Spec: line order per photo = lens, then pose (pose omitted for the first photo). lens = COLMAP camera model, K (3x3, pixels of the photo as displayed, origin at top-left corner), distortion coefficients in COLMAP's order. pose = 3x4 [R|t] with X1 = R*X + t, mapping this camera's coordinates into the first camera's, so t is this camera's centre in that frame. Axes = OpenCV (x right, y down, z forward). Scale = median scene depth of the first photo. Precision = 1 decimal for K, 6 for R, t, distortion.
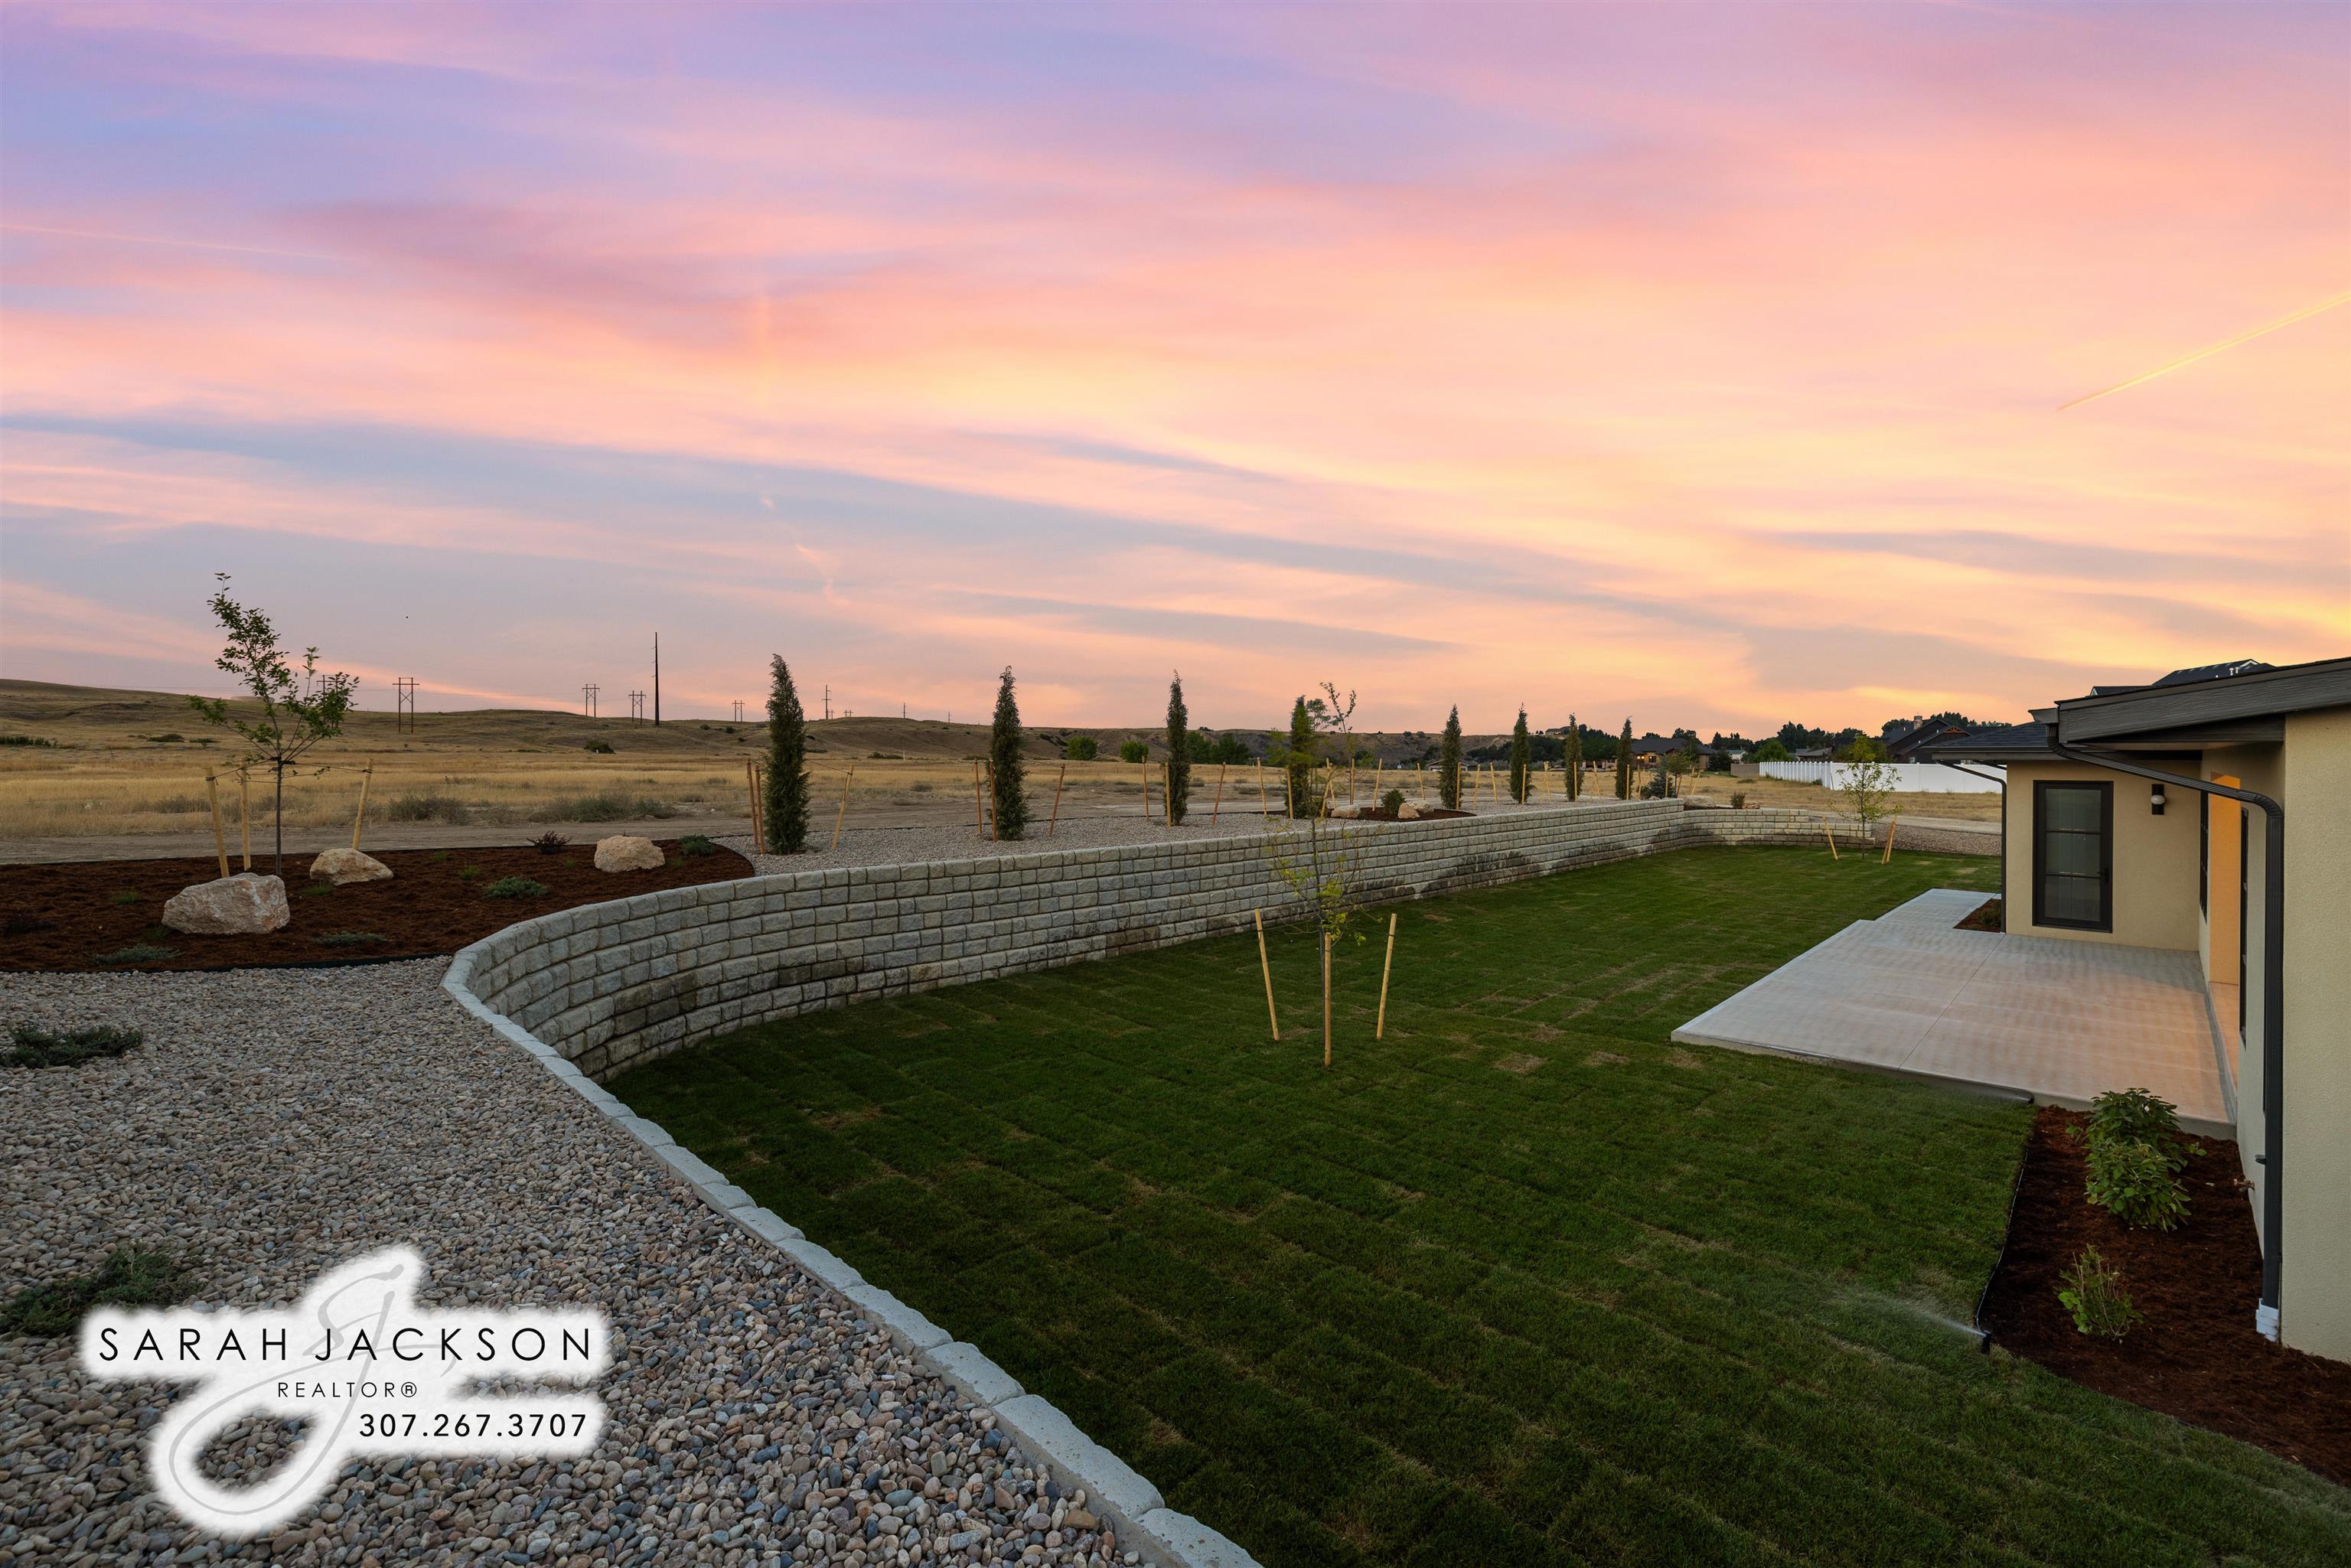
lens RADIAL K [[982.5, 0, 1171.1], [0, 982.5, 770.5], [0, 0, 1]] dist [0.000155, 0.001047]
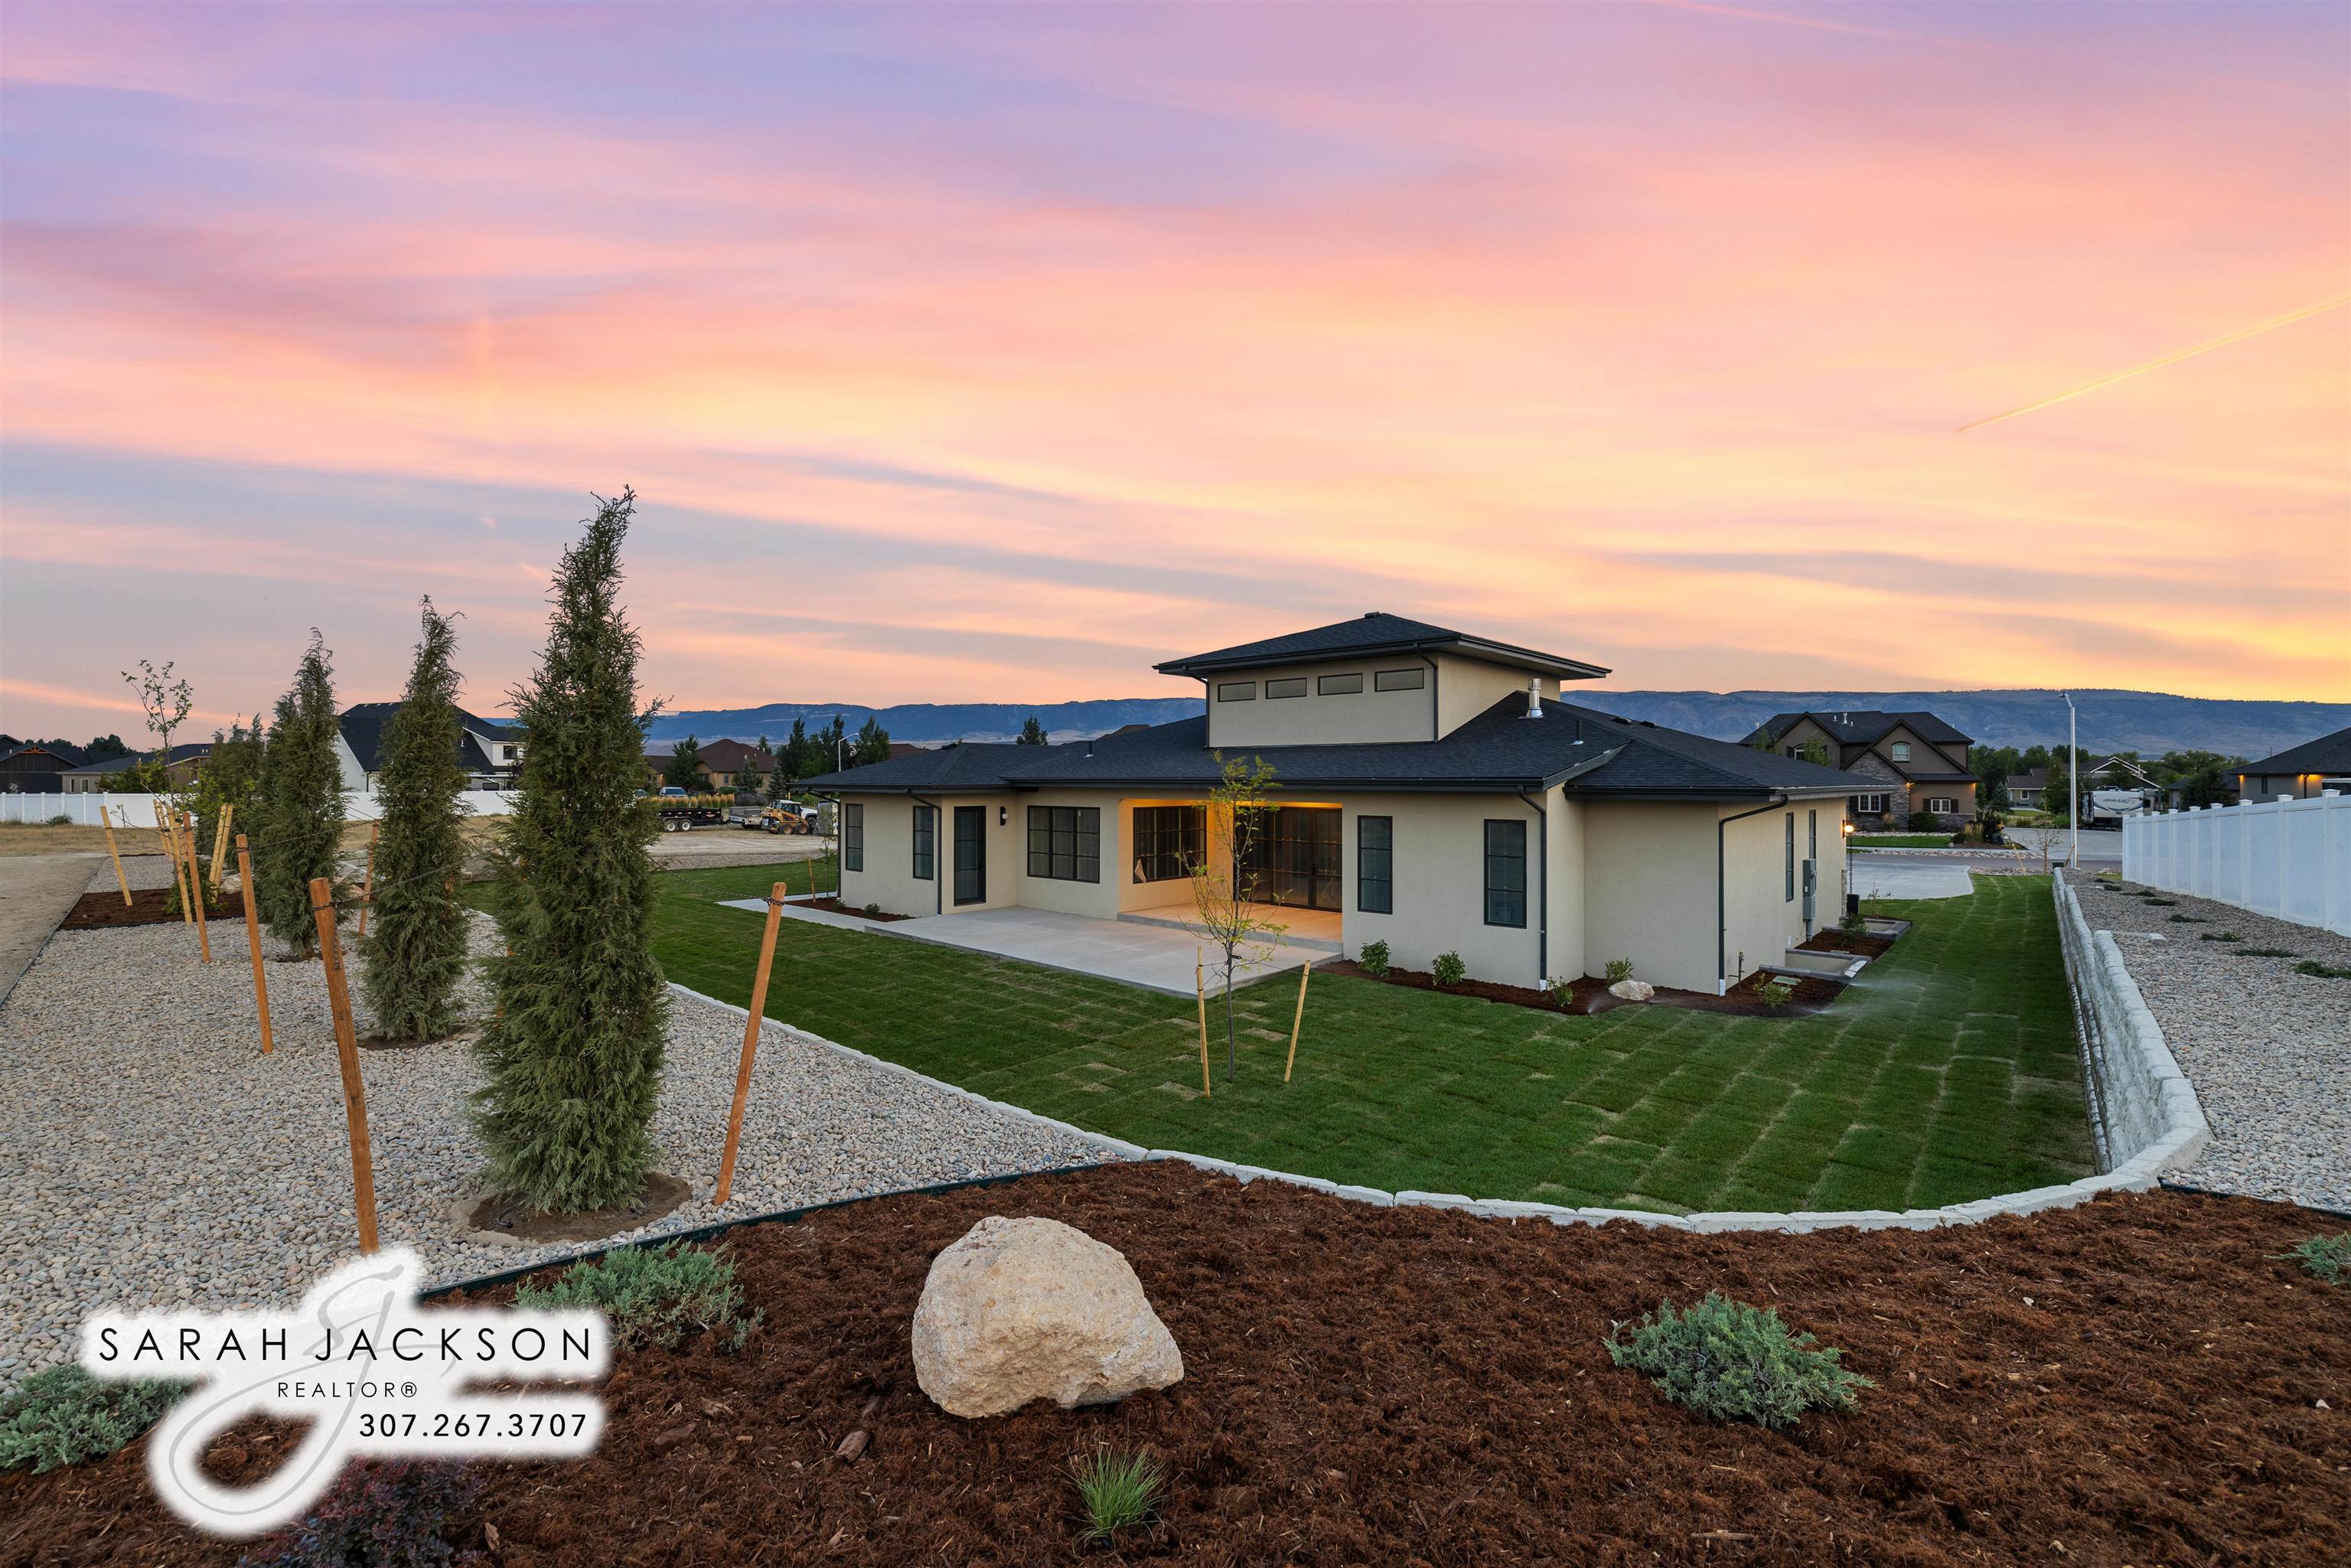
lens RADIAL K [[980.0, 0, 1175.5], [0, 980.0, 784.0], [0, 0, 1]] dist [-0.003229, -0.000058]
pose [[-0.042146, -0.007294, 0.999085, -0.634758], [0.016421, 0.999833, 0.007993, -0.032526], [-0.998976, 0.016743, -0.042020, 0.787588]]
